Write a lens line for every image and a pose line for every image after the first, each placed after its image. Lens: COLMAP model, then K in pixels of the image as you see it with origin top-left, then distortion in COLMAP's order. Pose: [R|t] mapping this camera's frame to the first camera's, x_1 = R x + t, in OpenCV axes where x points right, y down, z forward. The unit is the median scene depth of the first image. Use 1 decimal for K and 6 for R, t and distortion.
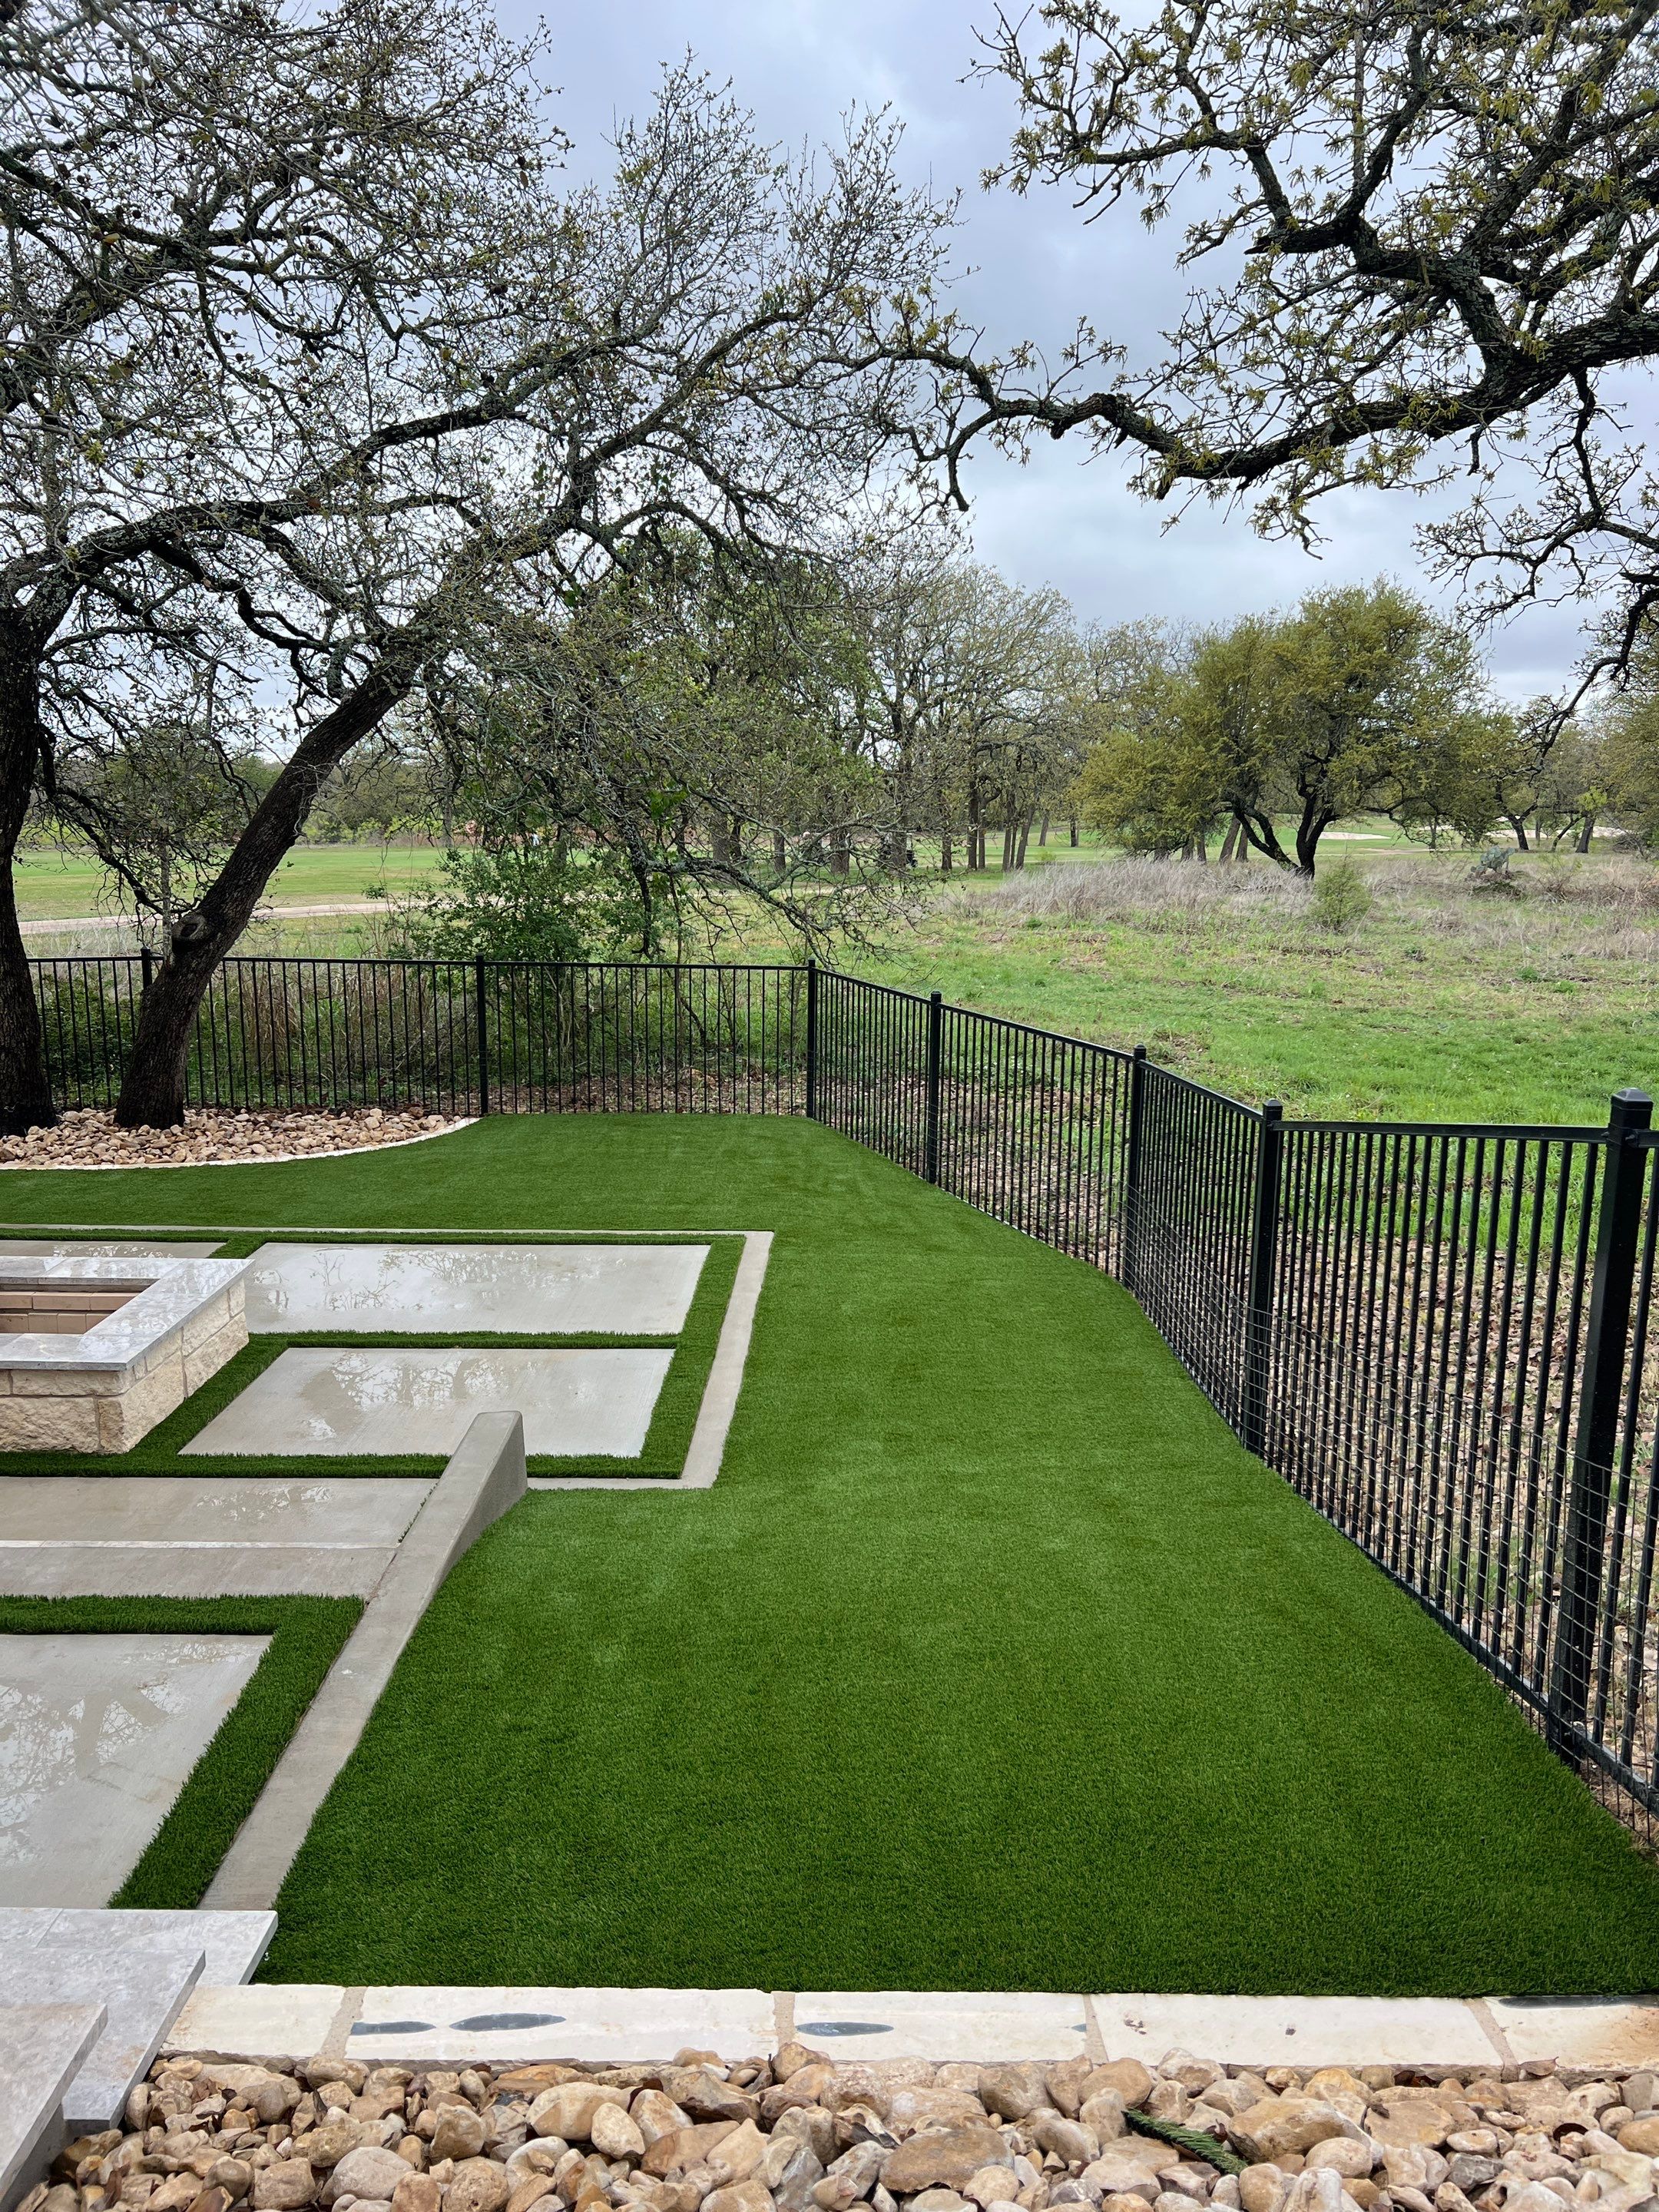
lens RADIAL K [[1666.6, 0, 833.7], [0, 1666.6, 1118.3], [0, 0, 1]] dist [0.056973, -0.049945]
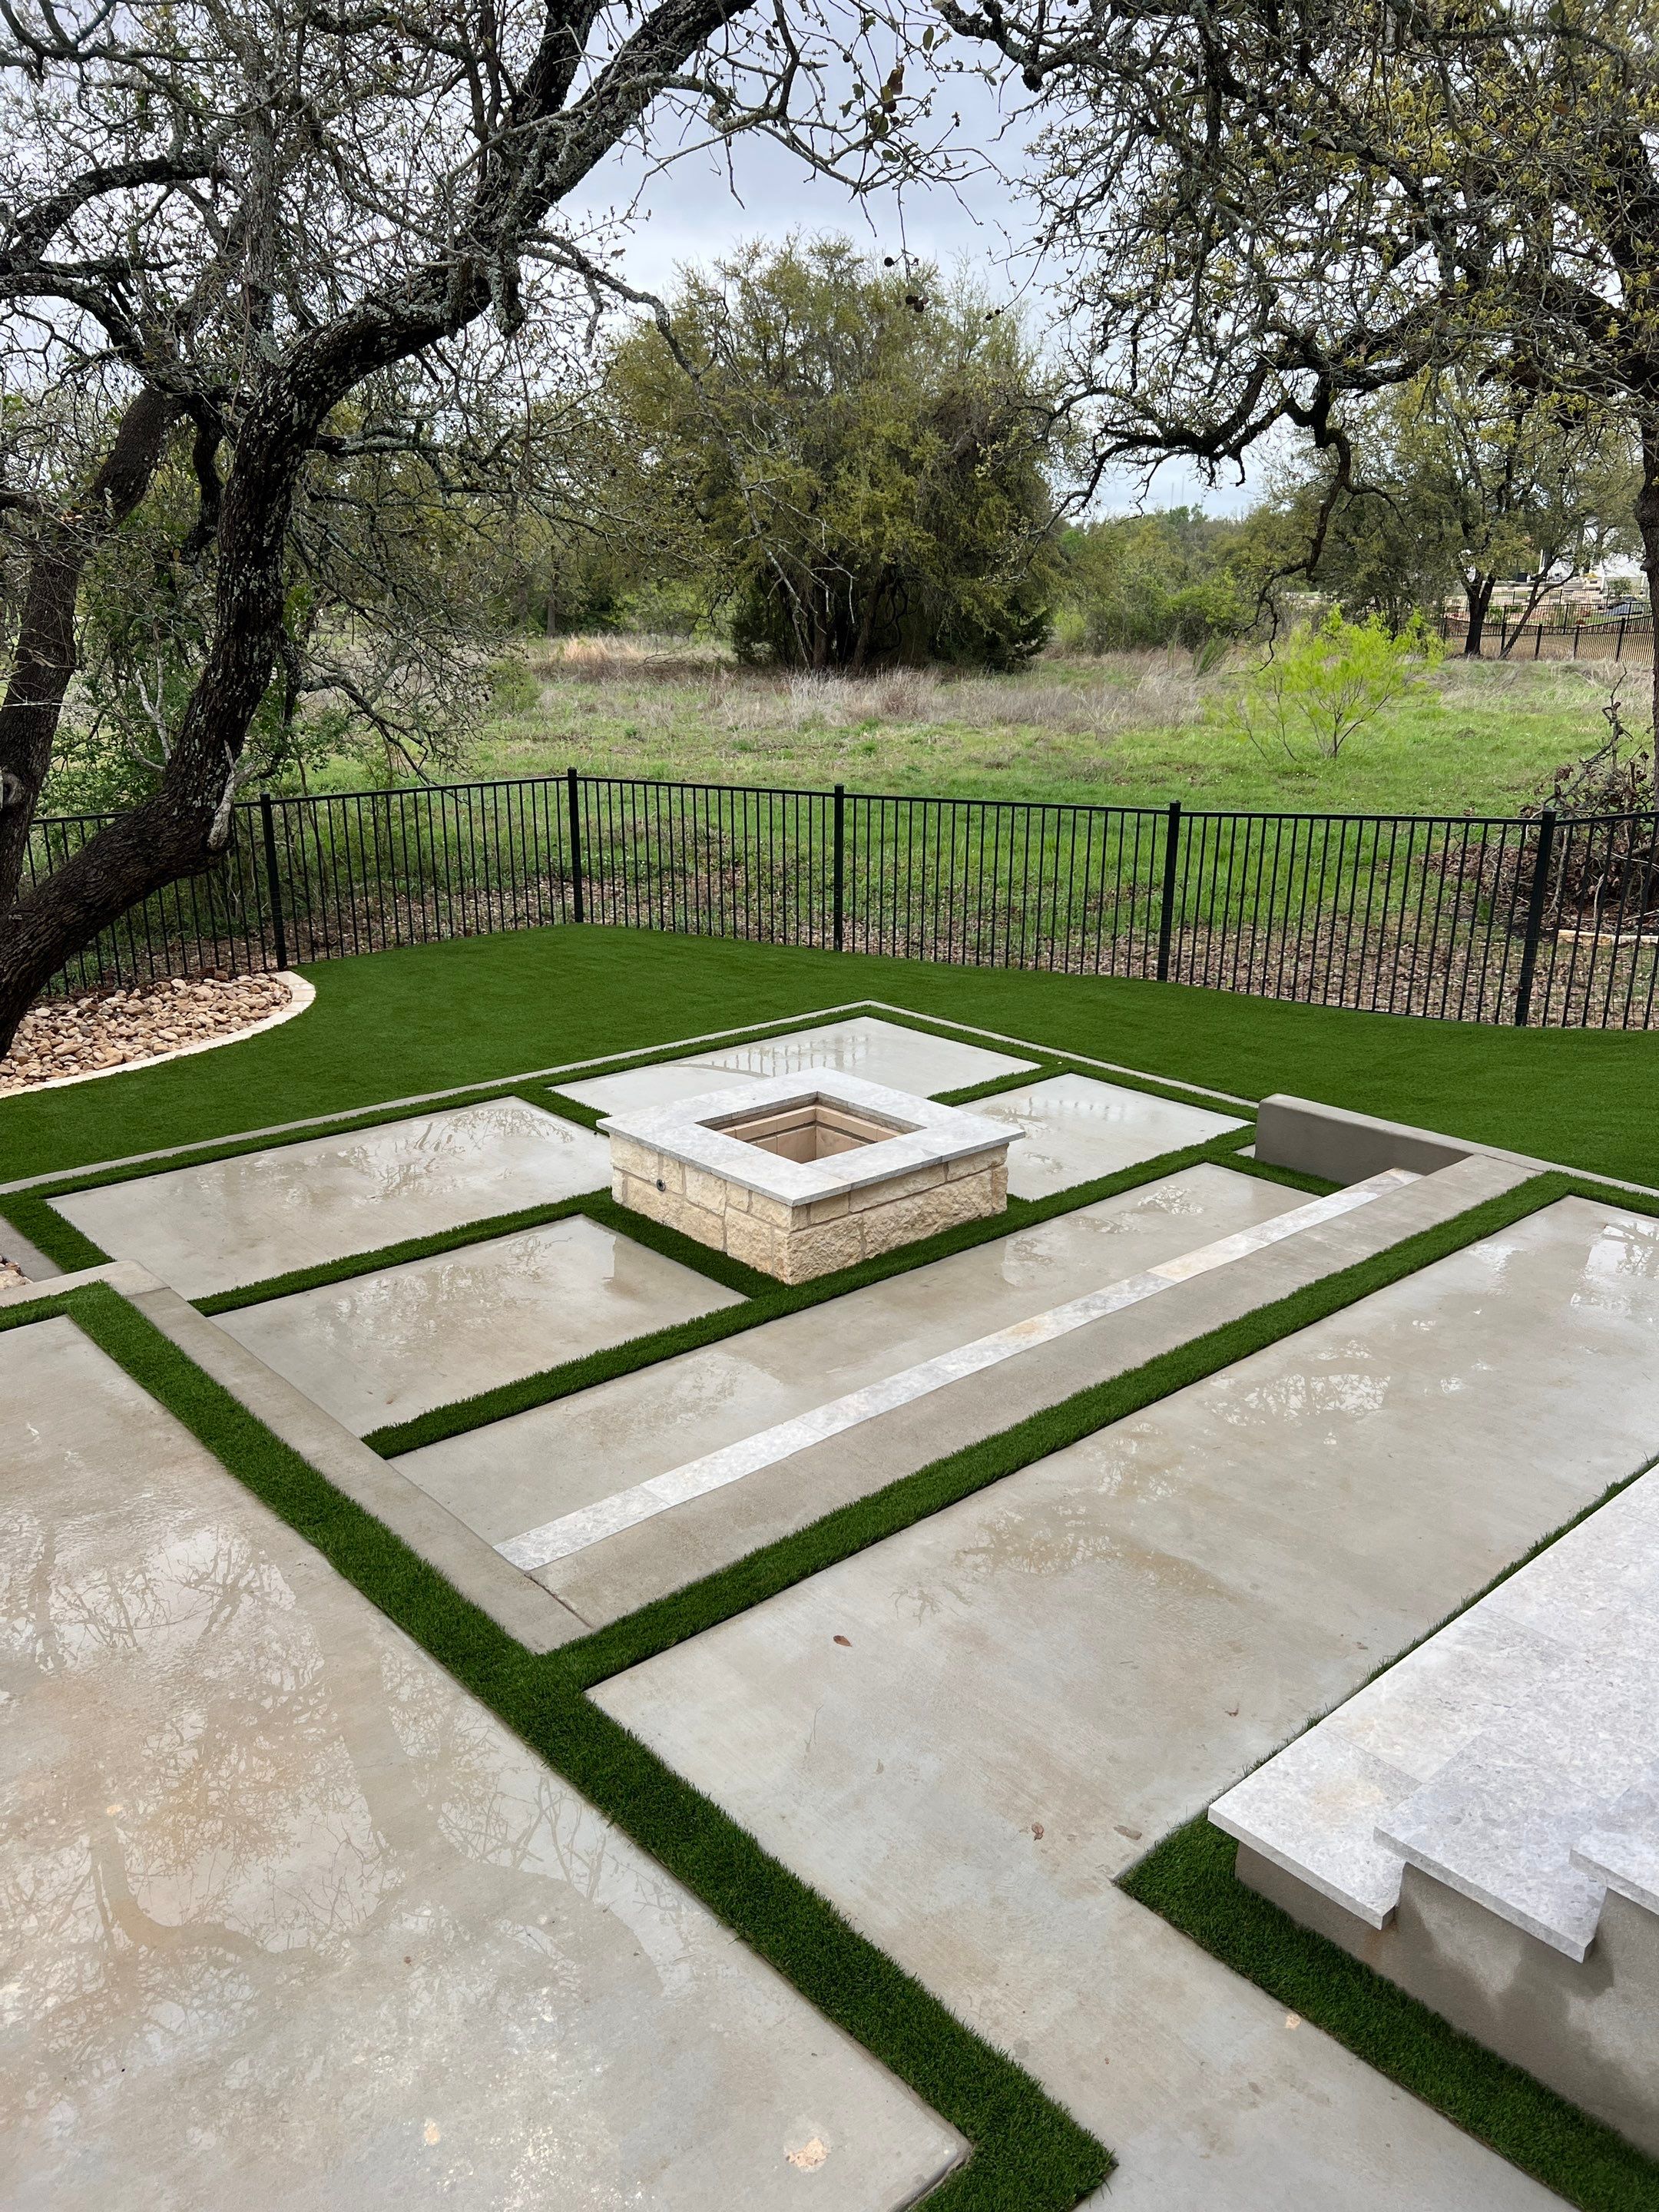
lens RADIAL K [[1666.6, 0, 845.5], [0, 1666.6, 1108.5], [0, 0, 1]] dist [0.056973, -0.049945]
pose [[0.748210, -0.208983, 0.629689, -0.651859], [0.134087, 0.977141, 0.164972, -0.042626], [-0.649772, -0.039001, 0.759128, 0.096722]]
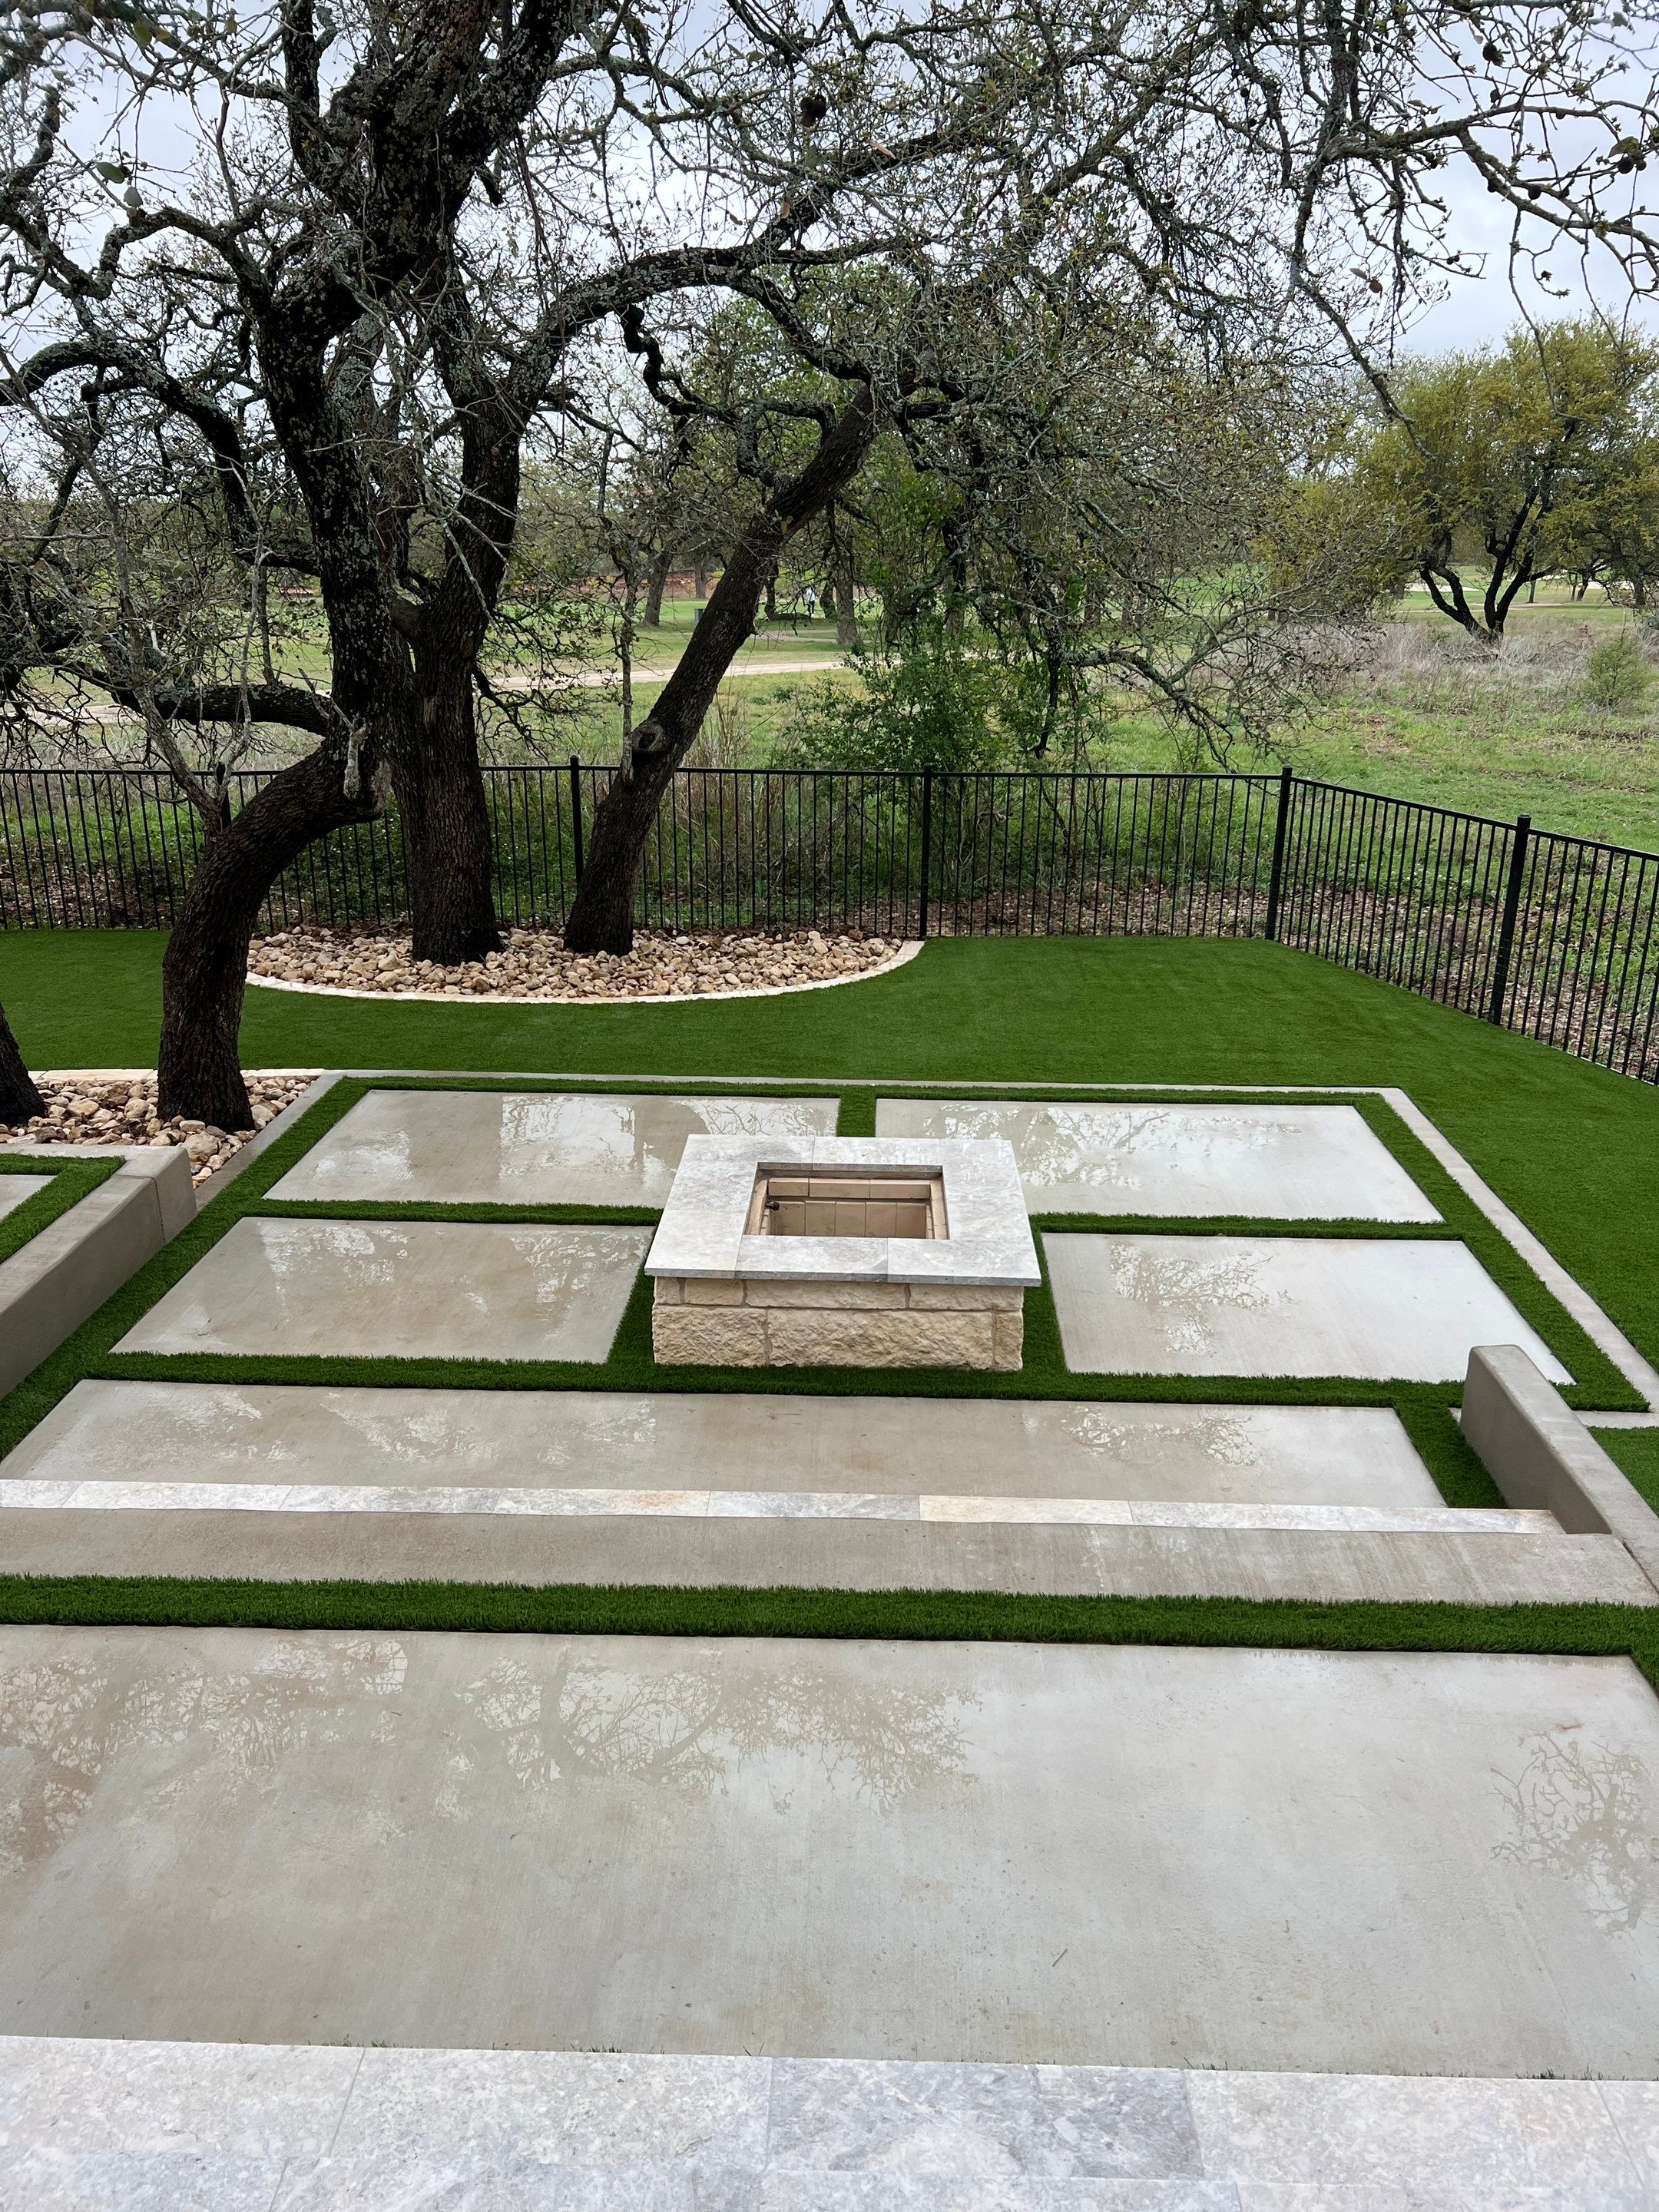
lens RADIAL K [[1666.6, 0, 823.2], [0, 1666.6, 1111.1], [0, 0, 1]] dist [0.056973, -0.049945]
pose [[0.999399, 0.007778, -0.033788, -0.262652], [-0.003245, 0.991217, 0.132203, -0.032817], [0.034519, -0.132014, 0.990647, 0.057979]]
